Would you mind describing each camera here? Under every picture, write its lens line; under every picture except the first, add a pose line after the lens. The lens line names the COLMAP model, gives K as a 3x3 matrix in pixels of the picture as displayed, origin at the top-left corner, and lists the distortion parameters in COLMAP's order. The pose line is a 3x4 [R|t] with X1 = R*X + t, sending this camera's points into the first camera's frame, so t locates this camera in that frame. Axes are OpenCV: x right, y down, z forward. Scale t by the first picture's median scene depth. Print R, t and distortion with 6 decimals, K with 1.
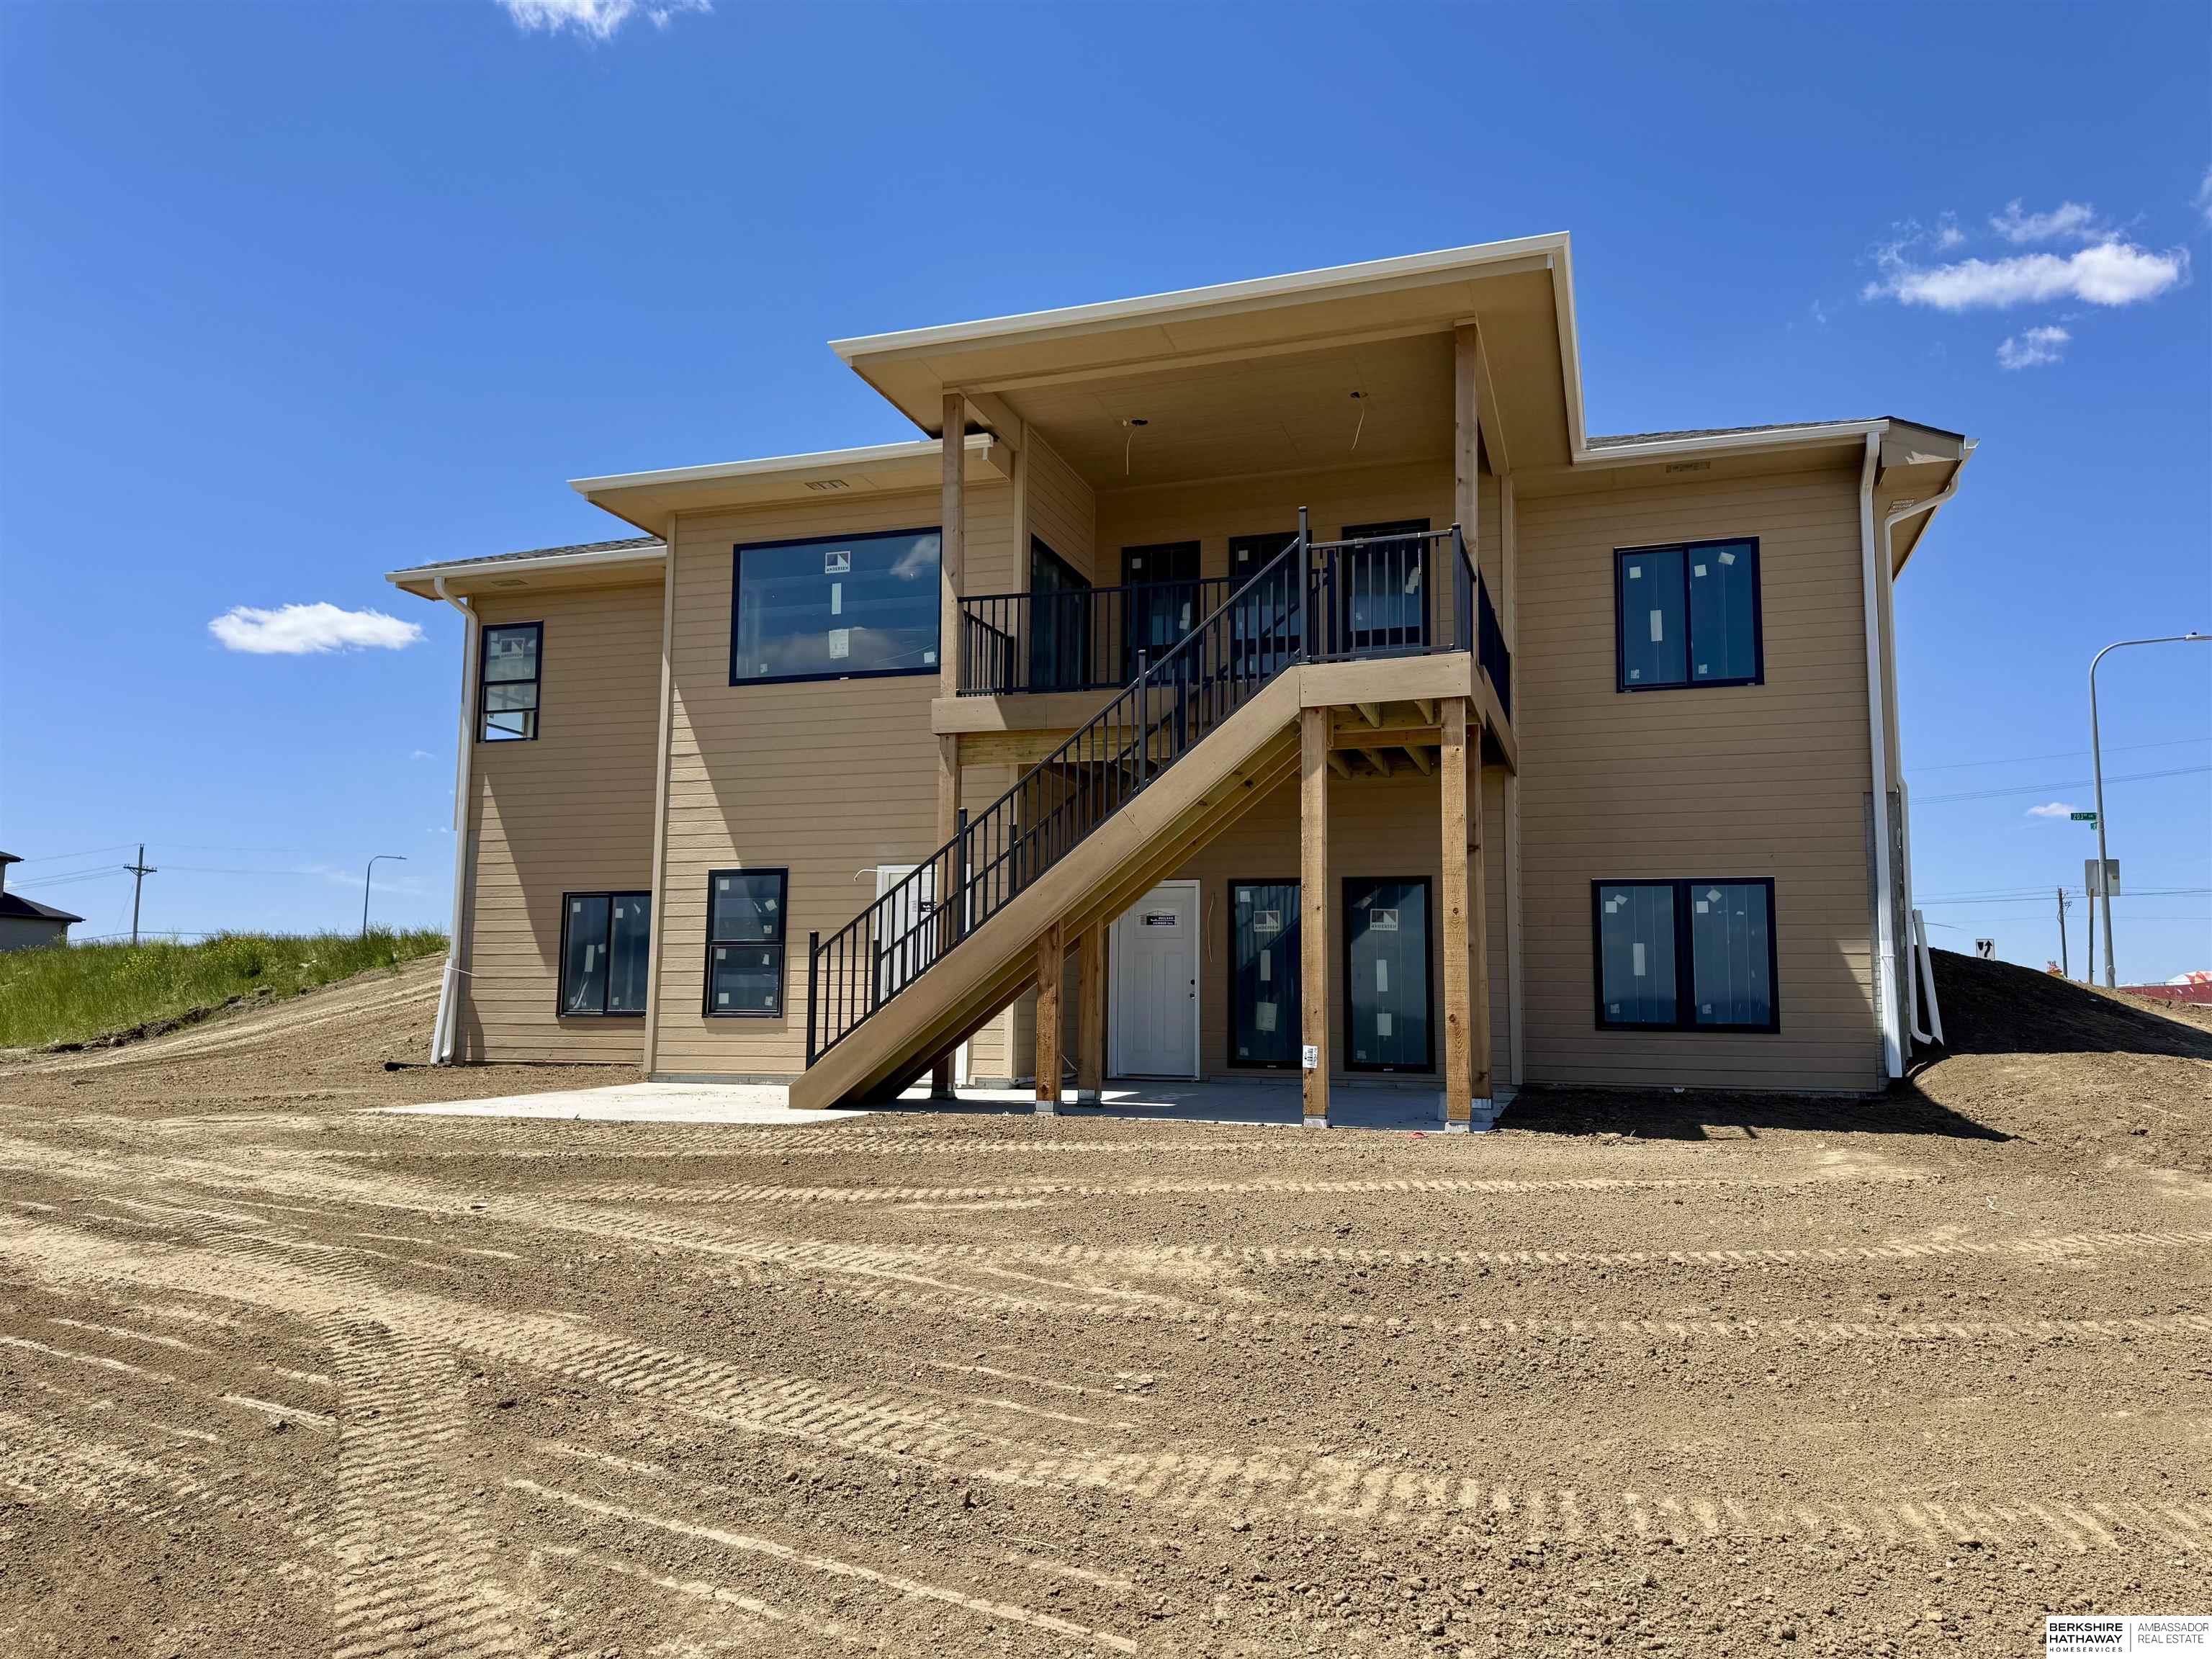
lens RADIAL K [[1576.9, 0, 1105.6], [0, 1576.9, 824.5], [0, 0, 1]] dist [0.060387, -0.054167]
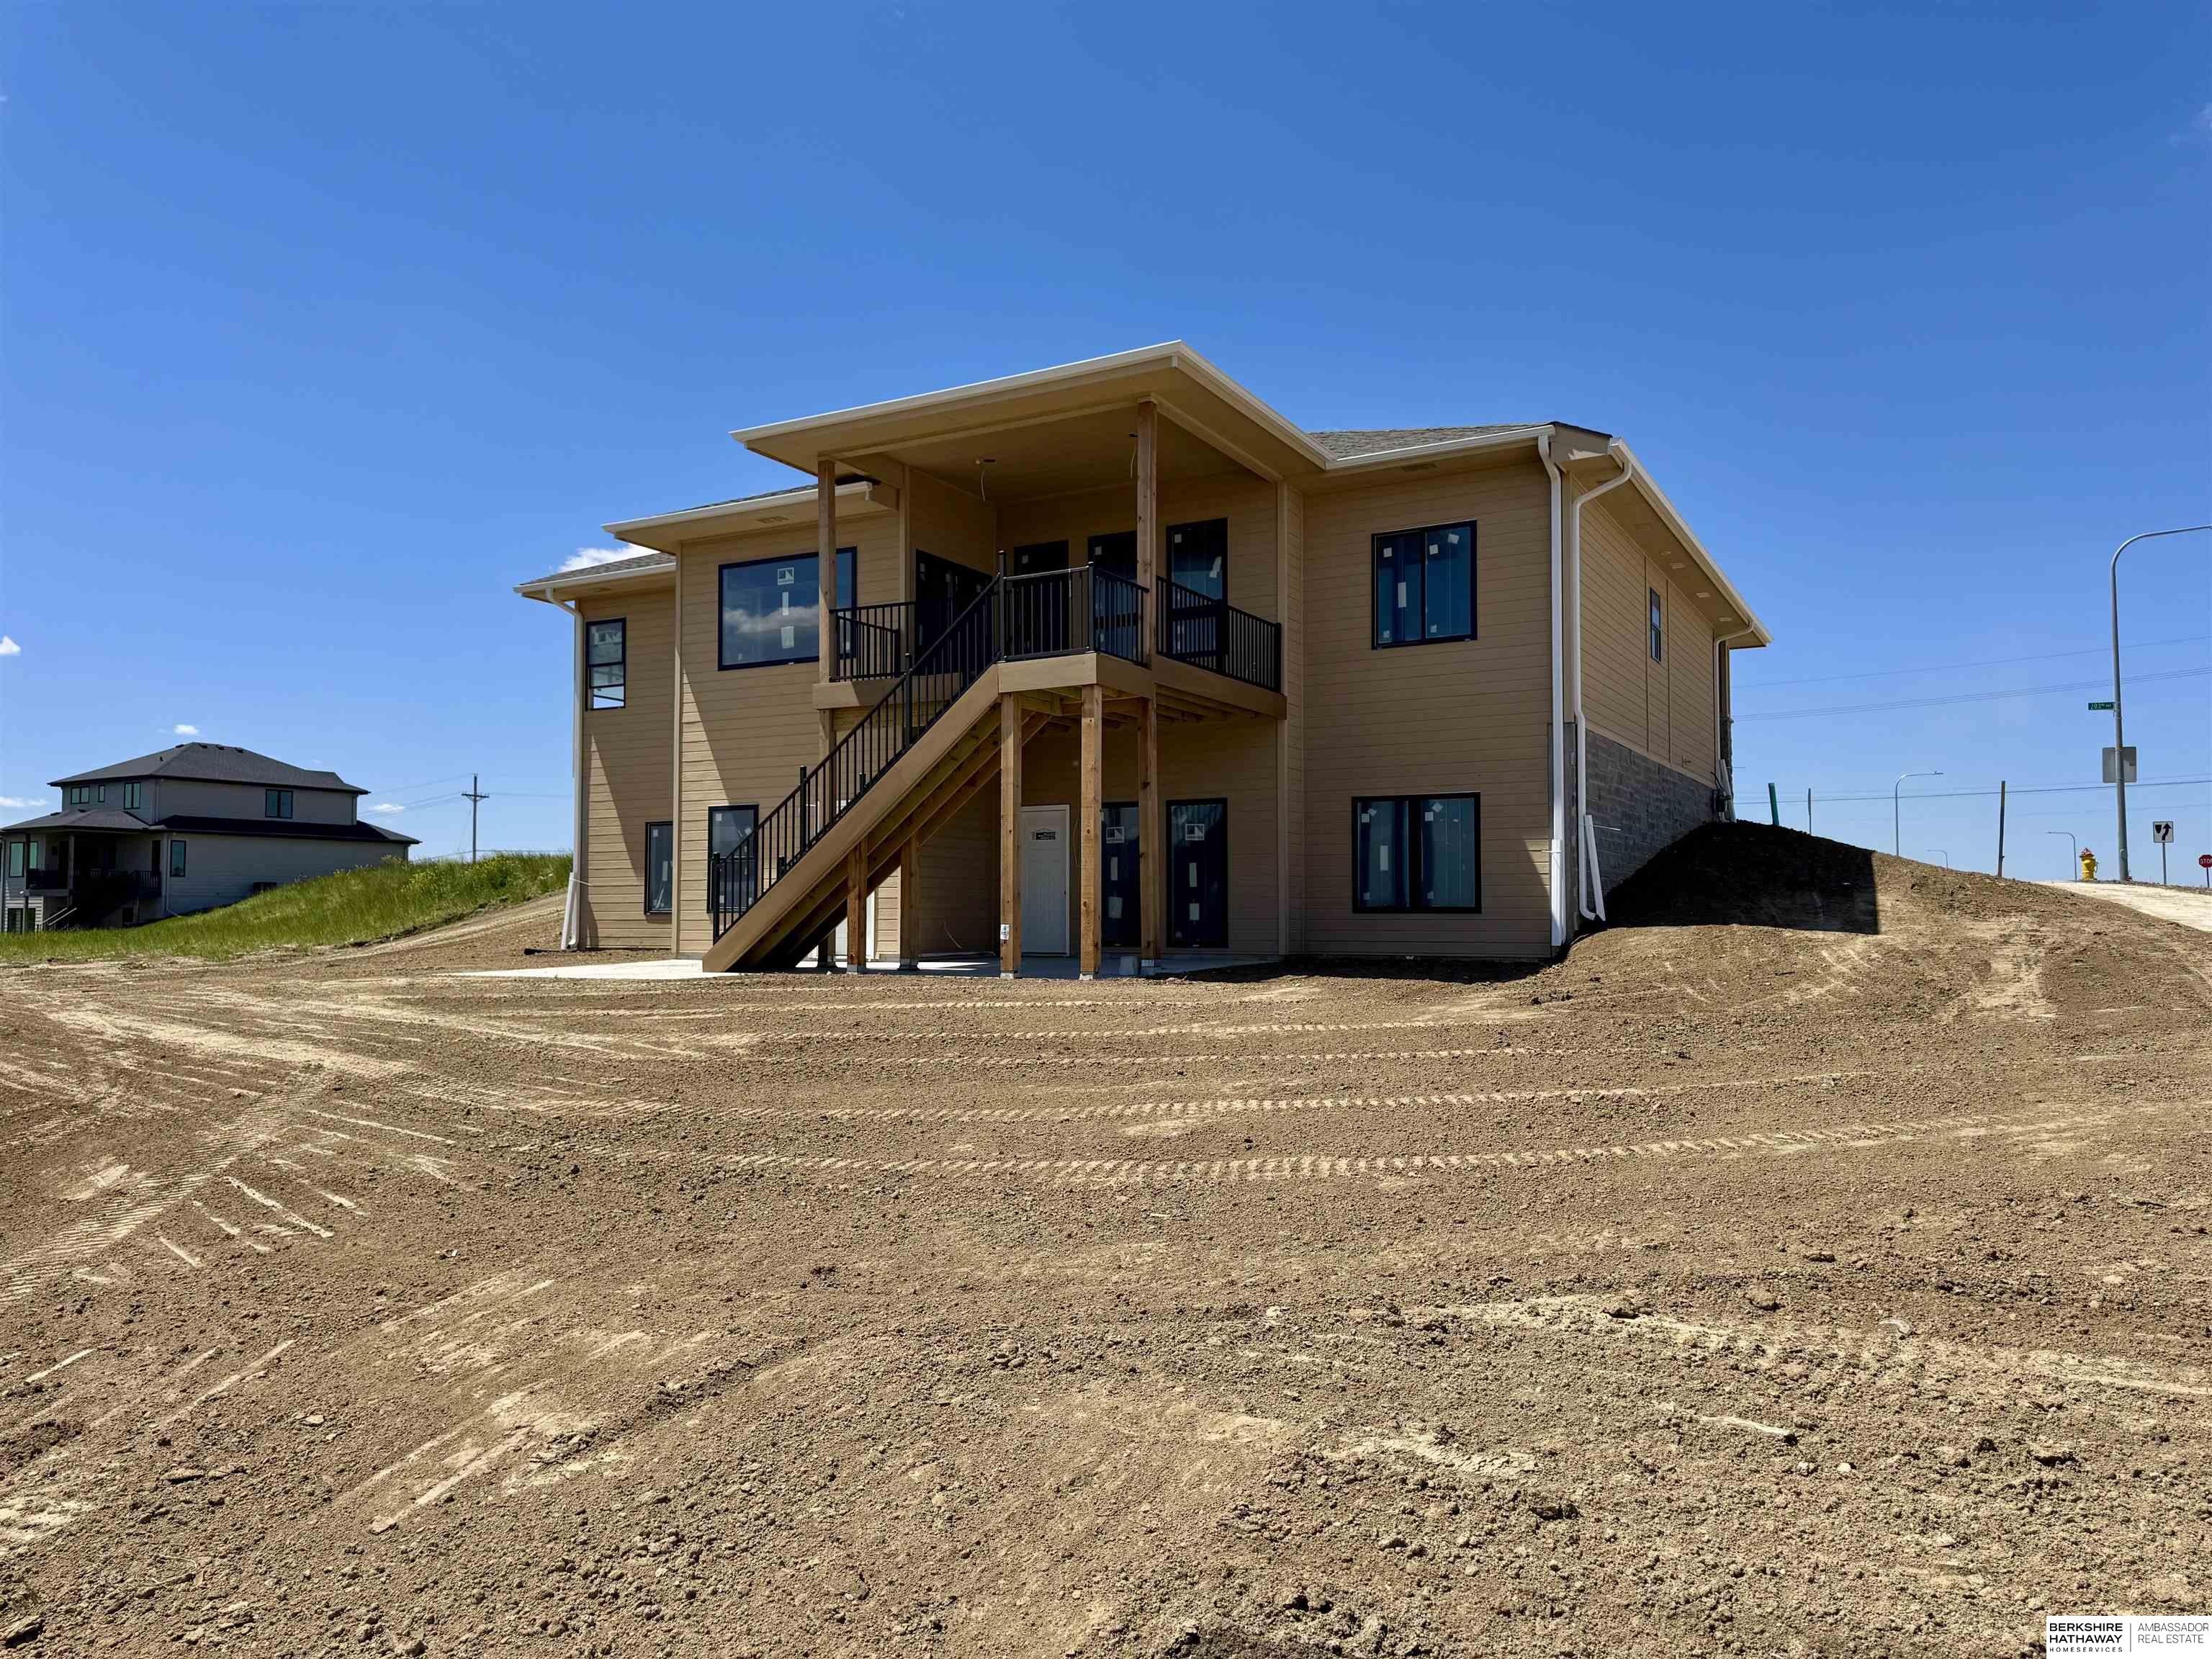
lens RADIAL K [[1576.9, 0, 1104.9], [0, 1576.9, 832.2], [0, 0, 1]] dist [0.060387, -0.054167]
pose [[0.982817, -0.022076, -0.183260, 0.340213], [0.034367, 0.997347, 0.064169, -0.025525], [0.181357, -0.069364, 0.980968, -0.288207]]
